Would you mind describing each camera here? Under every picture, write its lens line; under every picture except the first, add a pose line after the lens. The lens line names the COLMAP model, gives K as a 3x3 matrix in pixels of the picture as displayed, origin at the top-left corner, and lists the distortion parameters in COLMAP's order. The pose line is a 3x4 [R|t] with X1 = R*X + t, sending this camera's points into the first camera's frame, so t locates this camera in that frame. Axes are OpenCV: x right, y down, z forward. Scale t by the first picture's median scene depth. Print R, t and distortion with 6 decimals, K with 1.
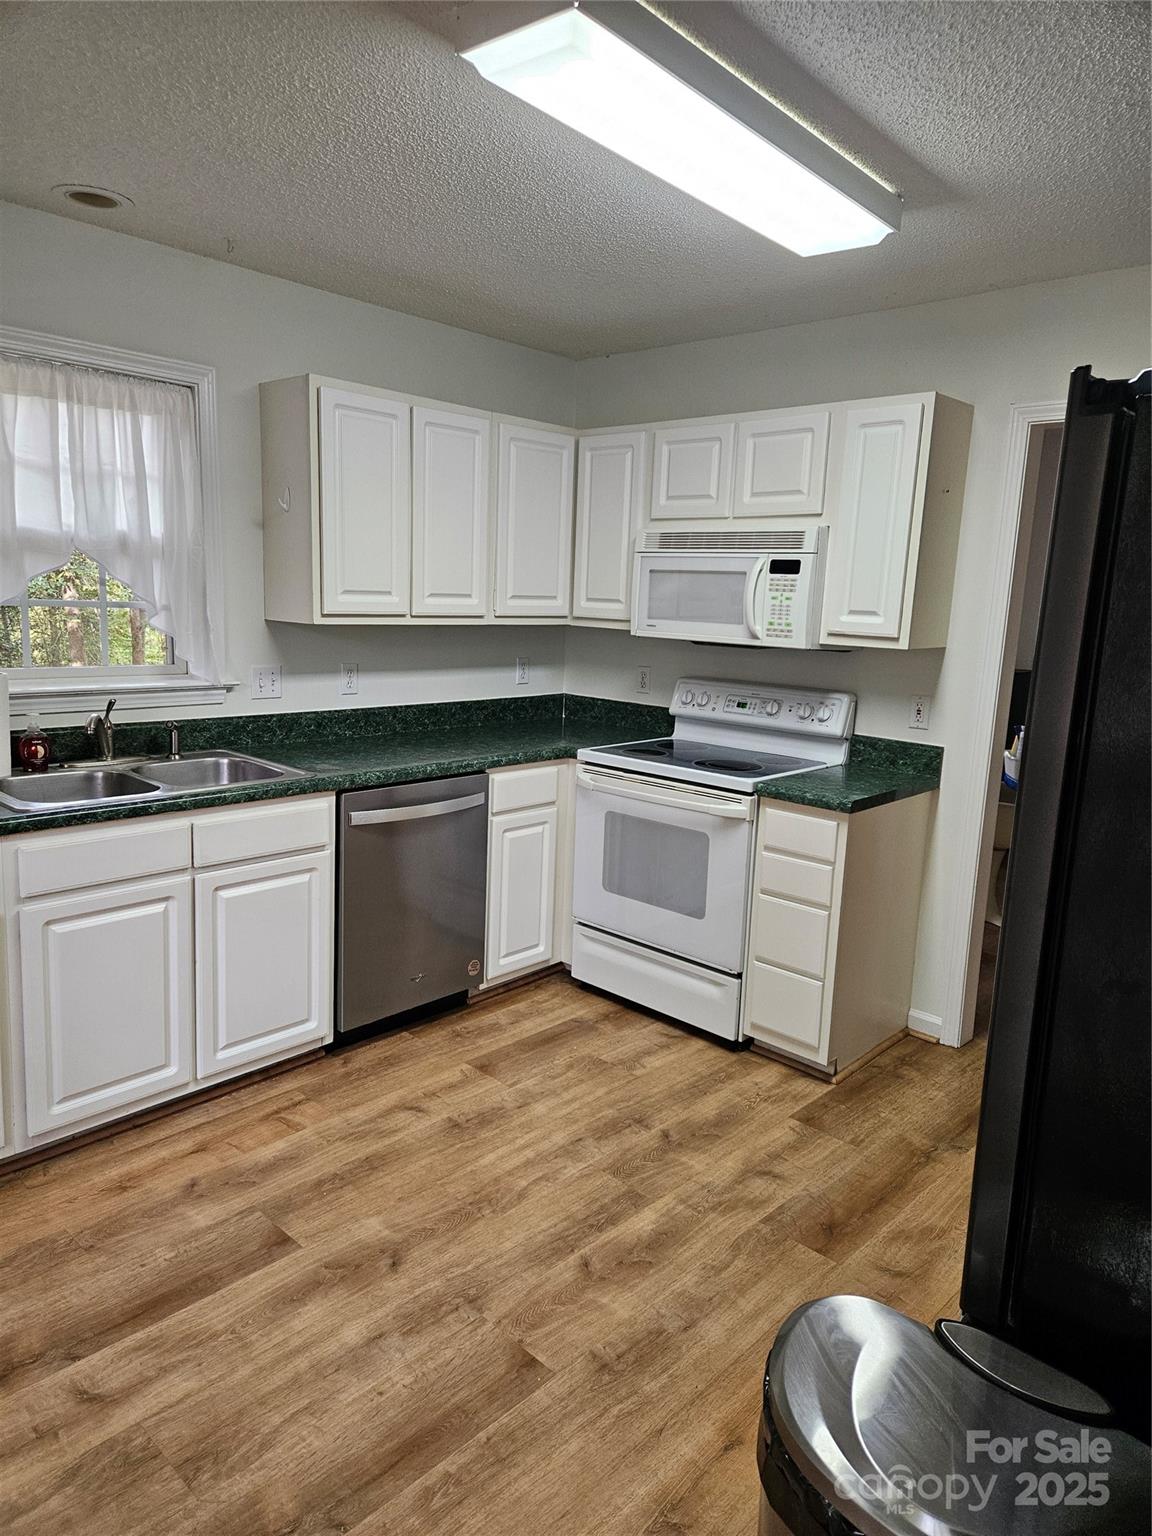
lens RADIAL K [[1019.0, 0, 570.2], [0, 1019.0, 766.1], [0, 0, 1]] dist [0.088000, -0.068423]
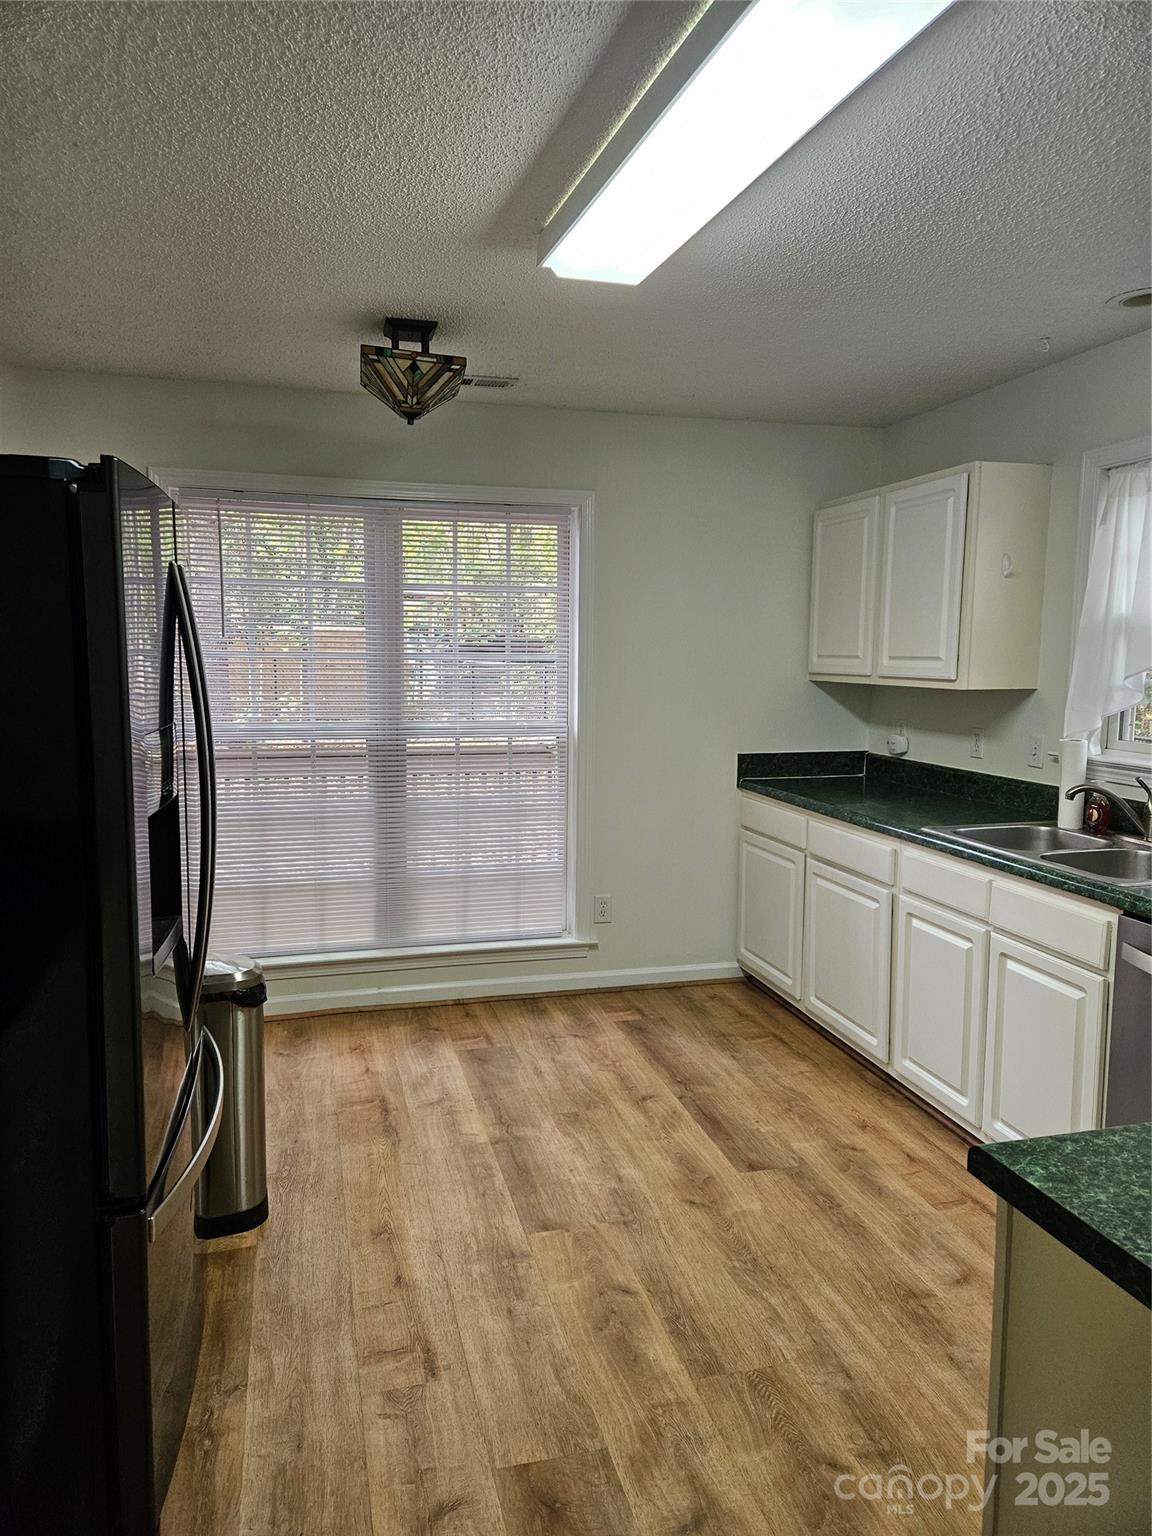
lens RADIAL K [[1038.4, 0, 562.3], [0, 1038.4, 768.6], [0, 0, 1]] dist [0.072673, -0.010334]
pose [[-0.533231, 0.052552, -0.844336, 0.723233], [-0.177918, 0.968779, 0.172660, -0.153451], [0.827049, 0.242291, -0.507234, 1.077834]]
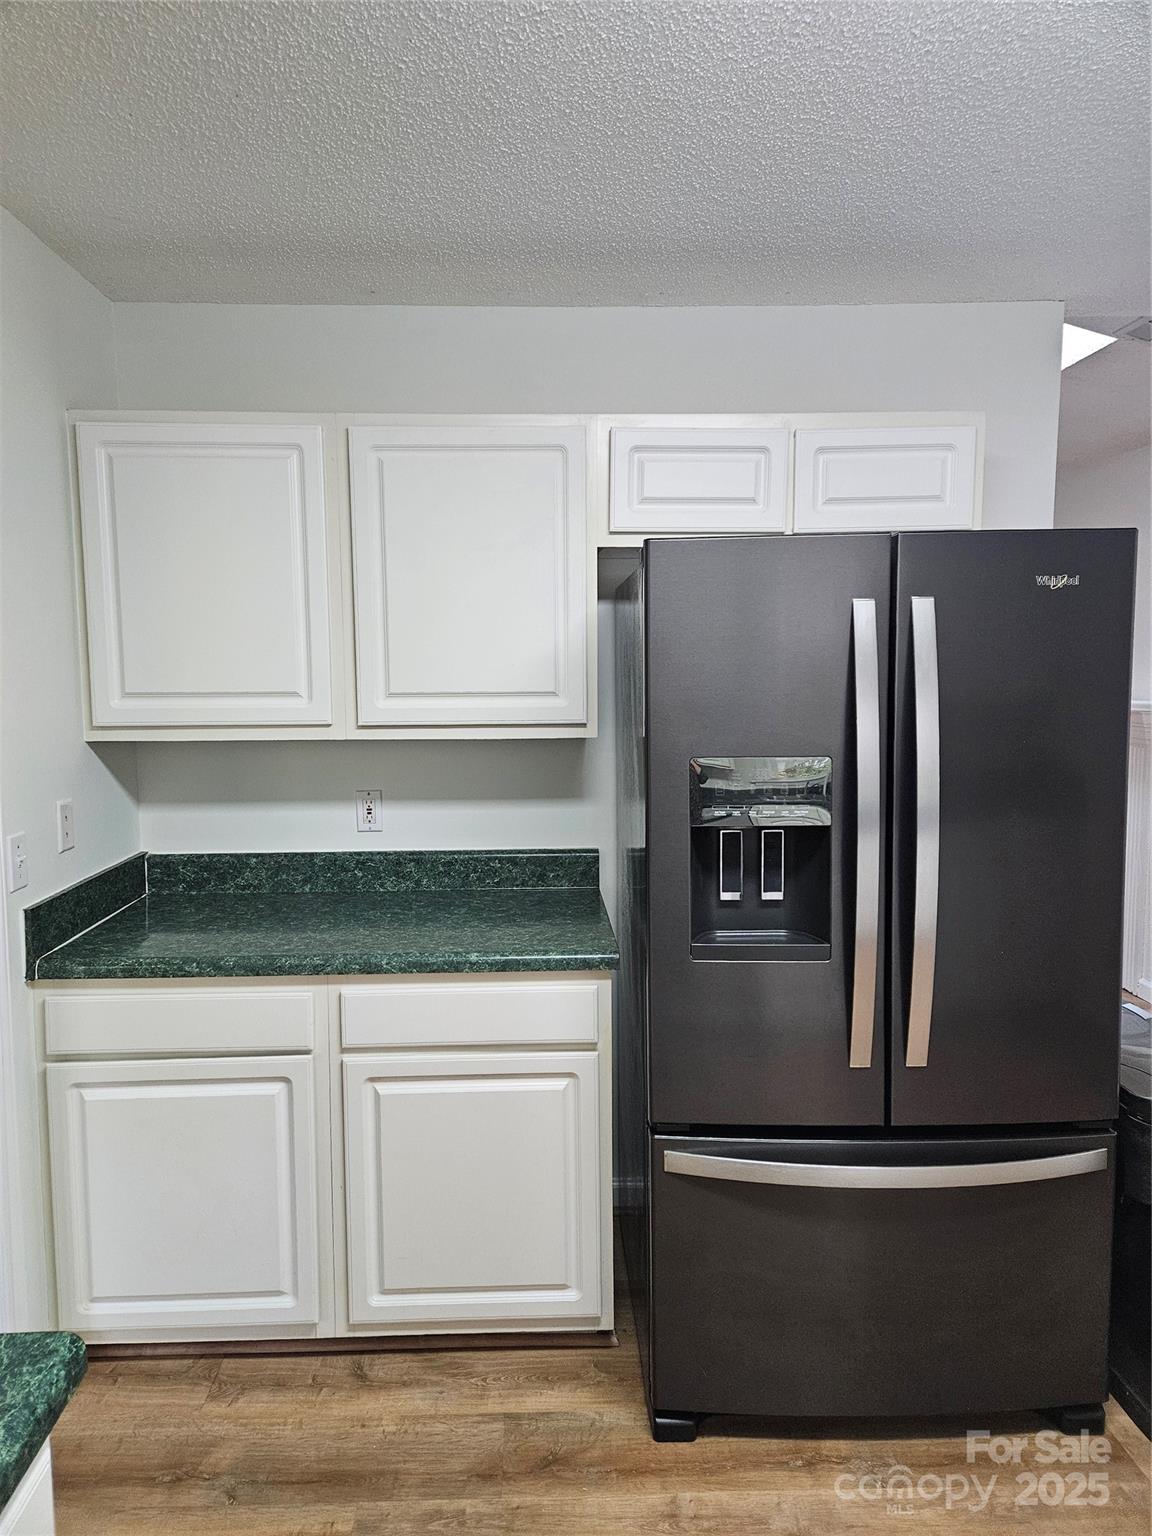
lens RADIAL K [[927.8, 0, 575.7], [0, 927.8, 757.9], [0, 0, 1]] dist [0.021468, 0.000912]
pose [[0.692828, 0.016367, -0.720917, 0.010544], [-0.087693, 0.994235, -0.061705, -0.052862], [0.715750, 0.105971, 0.690269, 0.324399]]
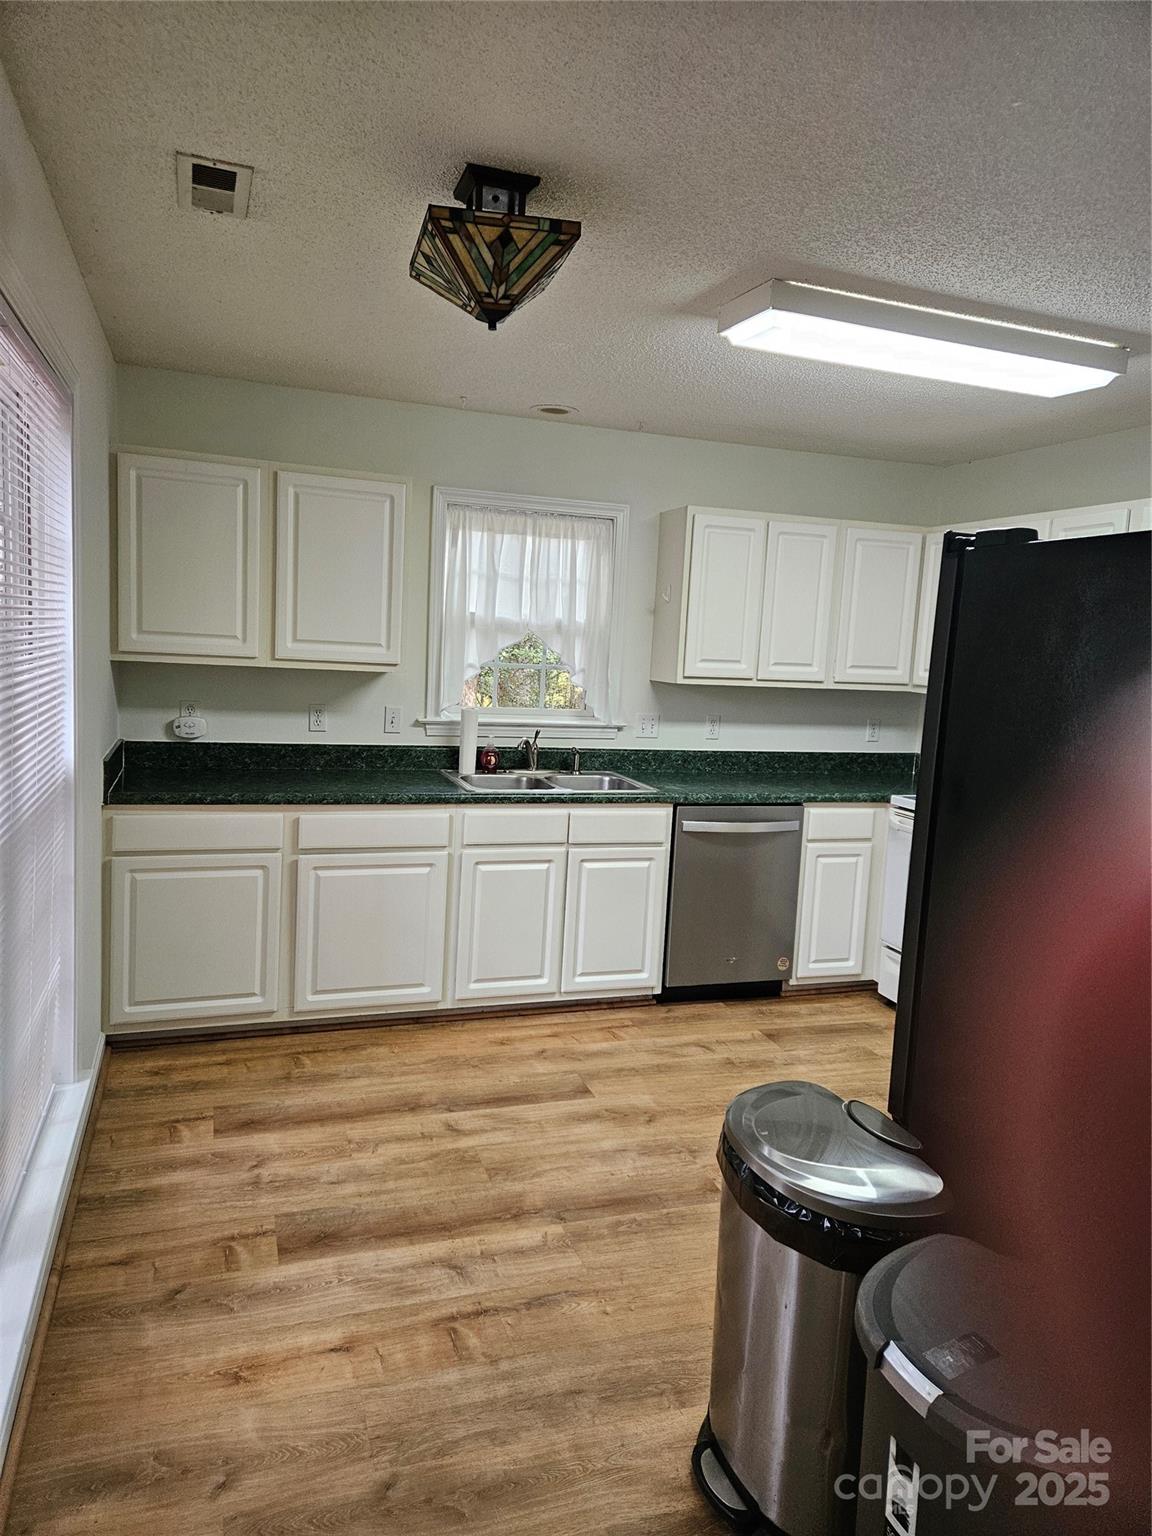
lens RADIAL K [[1019.0, 0, 571.0], [0, 1019.0, 761.4], [0, 0, 1]] dist [0.088000, -0.068423]
pose [[0.887650, 0.062465, -0.456263, 0.278077], [-0.096843, 0.993923, -0.052333, 0.054443], [0.450221, 0.090639, 0.888305, -0.285750]]
